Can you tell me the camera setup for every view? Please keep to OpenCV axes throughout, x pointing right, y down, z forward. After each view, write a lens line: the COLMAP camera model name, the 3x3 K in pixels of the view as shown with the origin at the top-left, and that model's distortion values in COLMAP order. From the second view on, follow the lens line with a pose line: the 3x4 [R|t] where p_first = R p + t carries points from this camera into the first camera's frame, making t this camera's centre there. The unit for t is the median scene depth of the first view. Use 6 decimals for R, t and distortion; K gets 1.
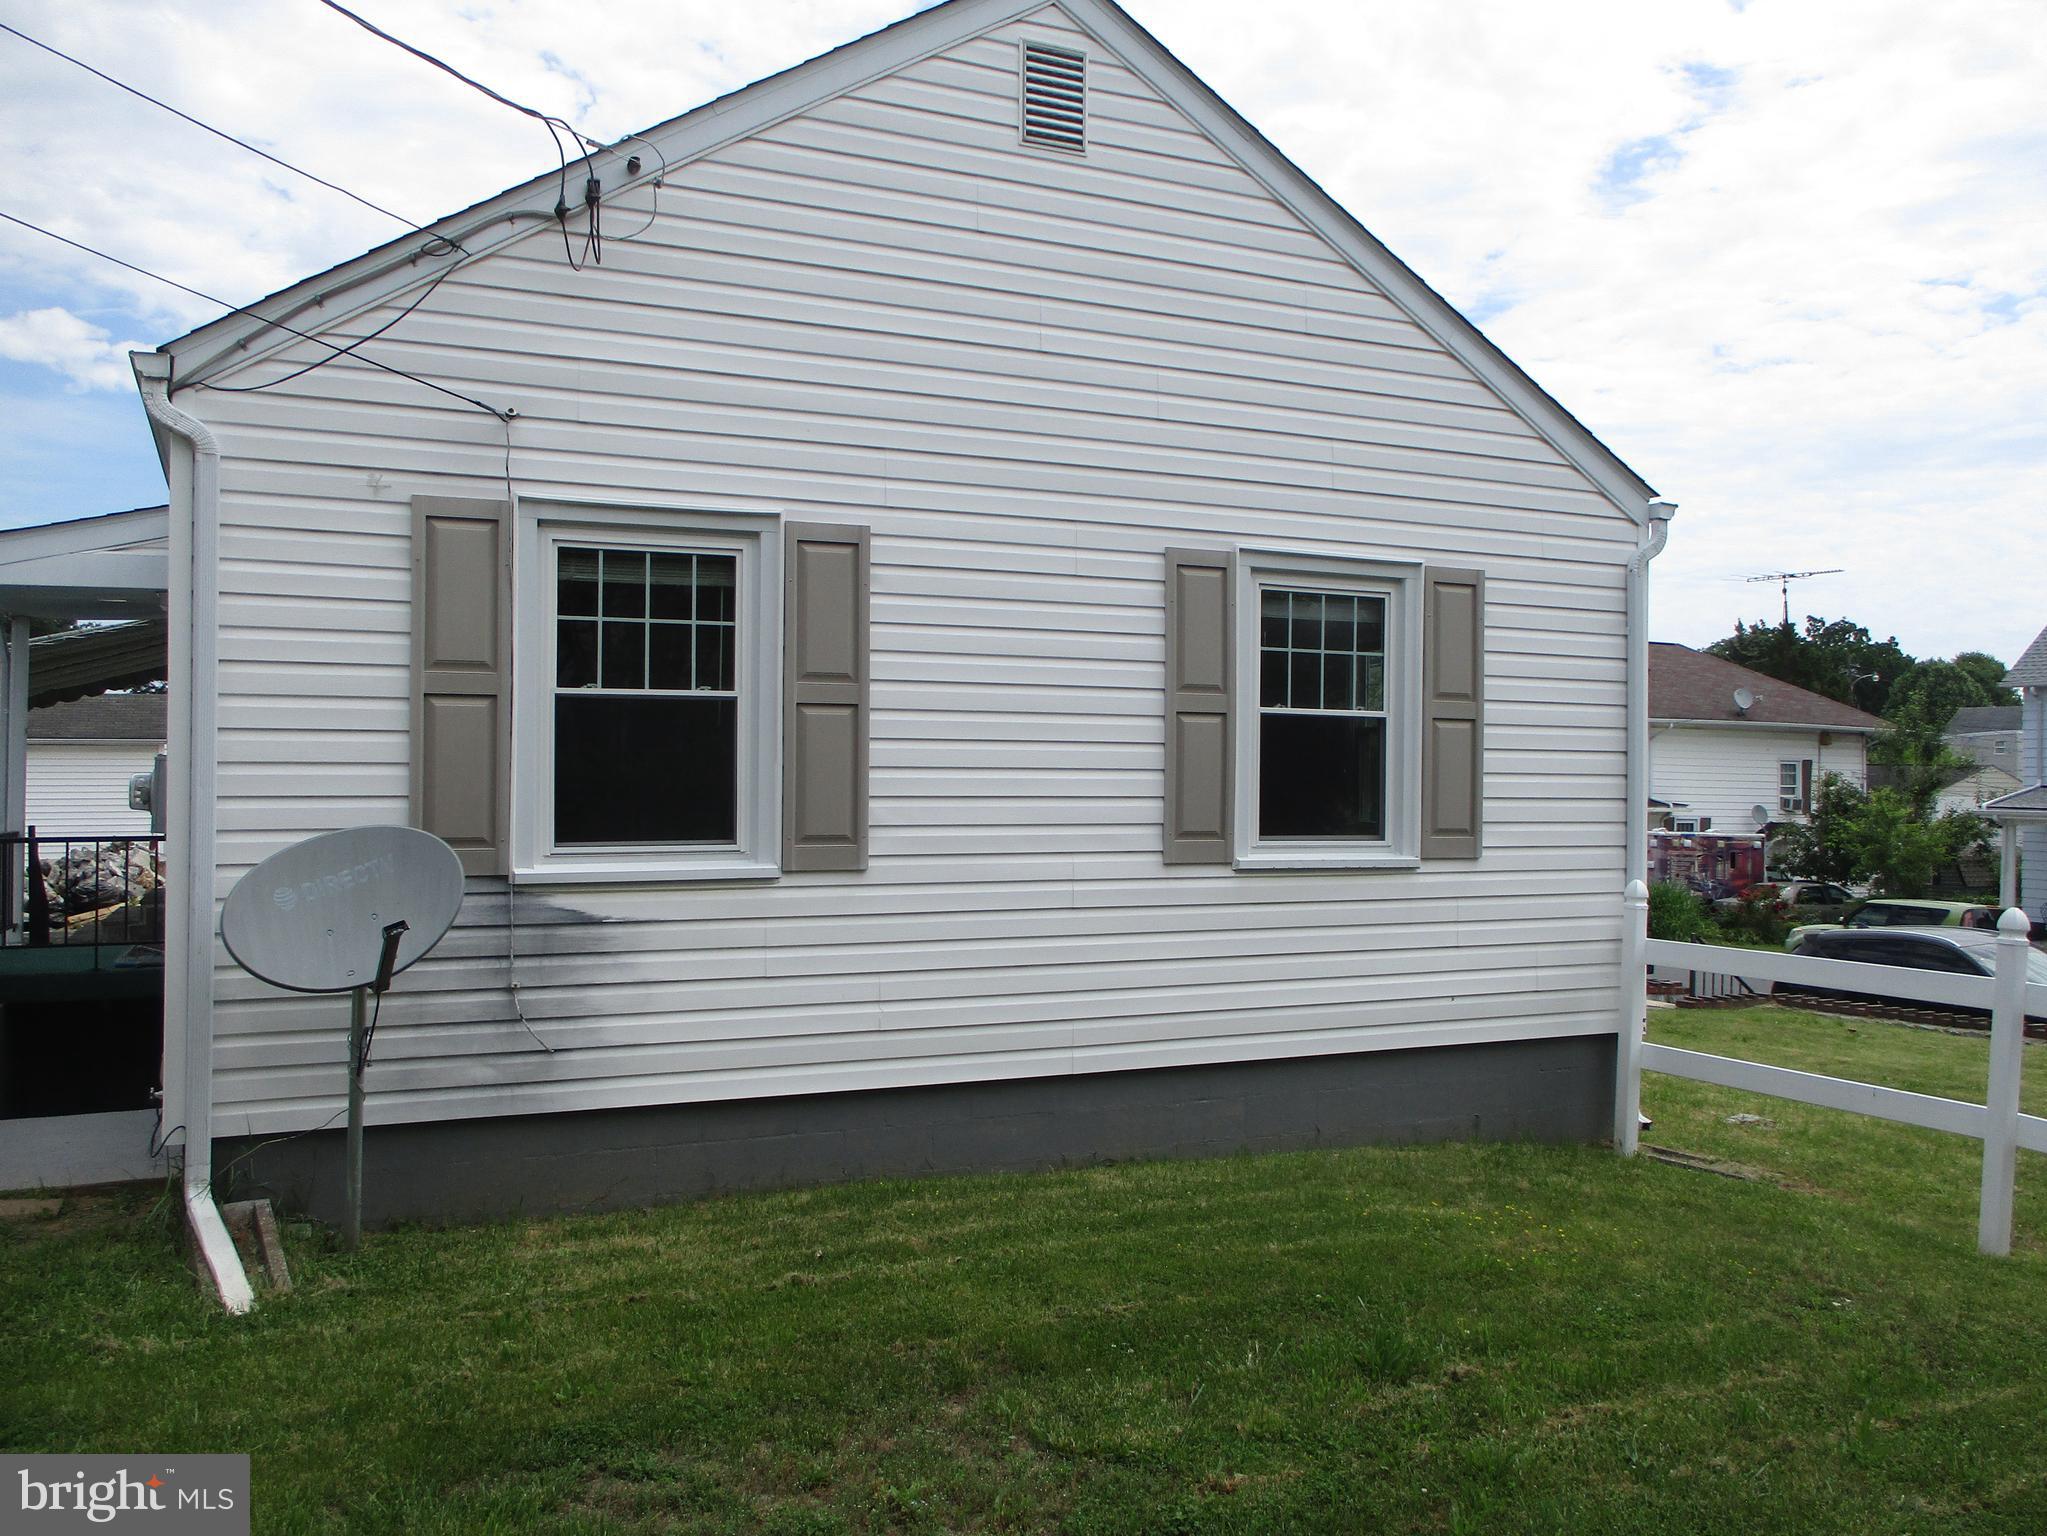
lens RADIAL K [[1738.4, 0, 1029.0], [0, 1738.4, 744.0], [0, 0, 1]] dist [-0.024581, 0.001231]
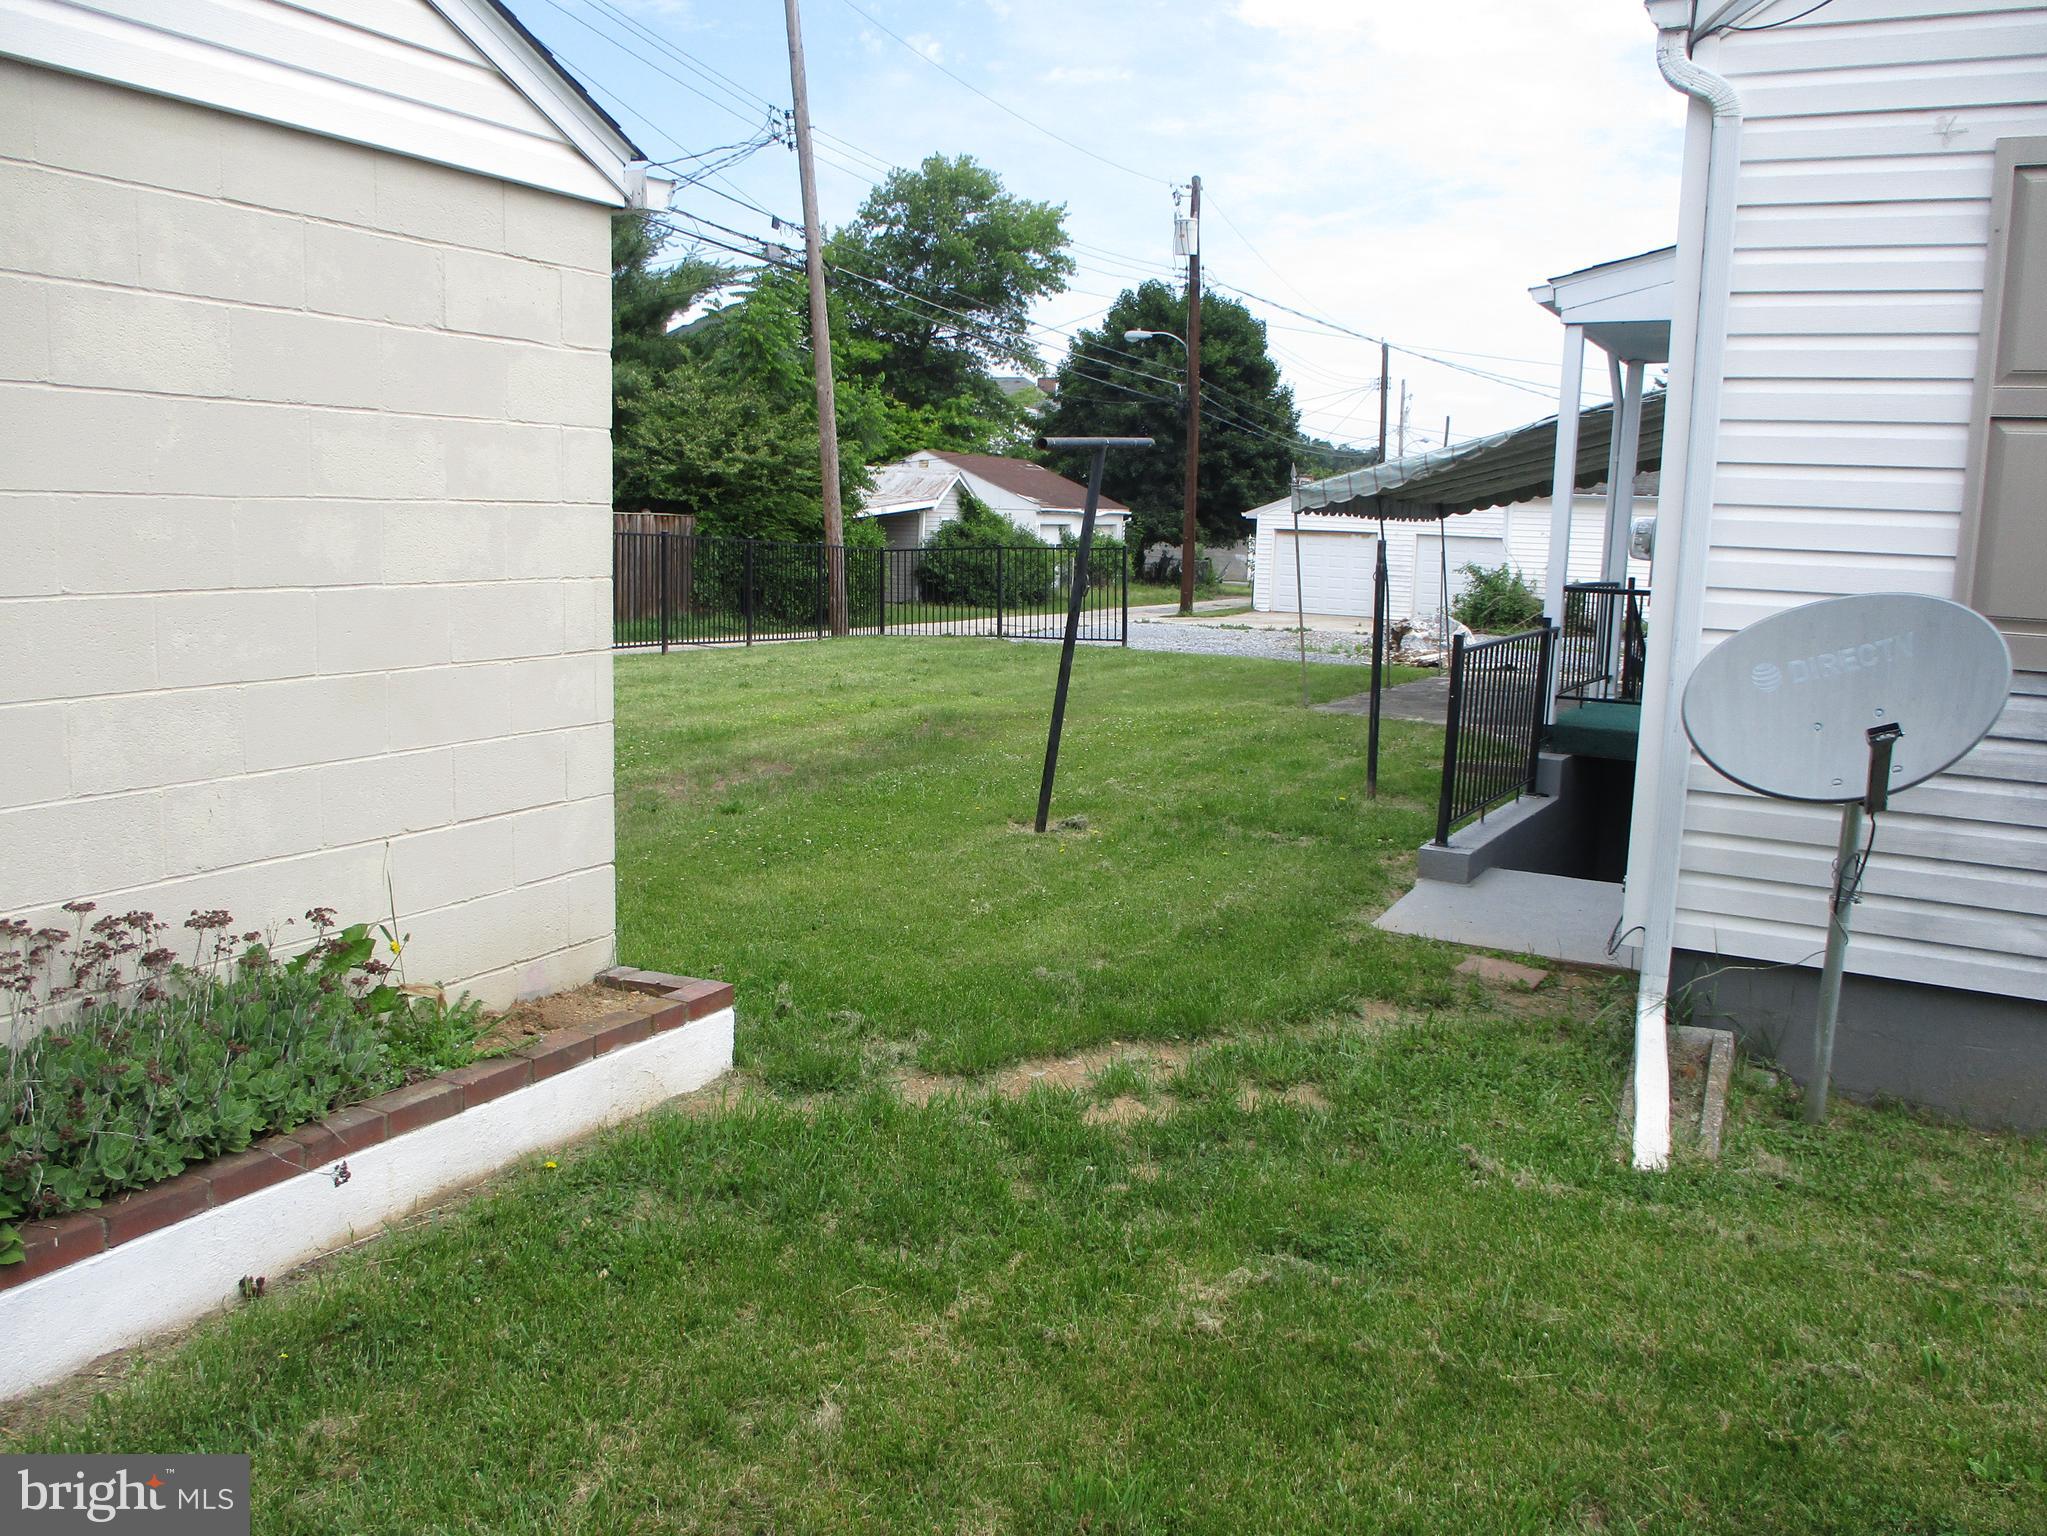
lens RADIAL K [[1738.4, 0, 1029.0], [0, 1738.4, 744.0], [0, 0, 1]] dist [-0.024581, 0.001231]
pose [[0.611062, 0.127105, -0.781312, -0.010788], [-0.020985, 0.989278, 0.144526, 0.011179], [0.791305, -0.071919, 0.607177, 0.235336]]
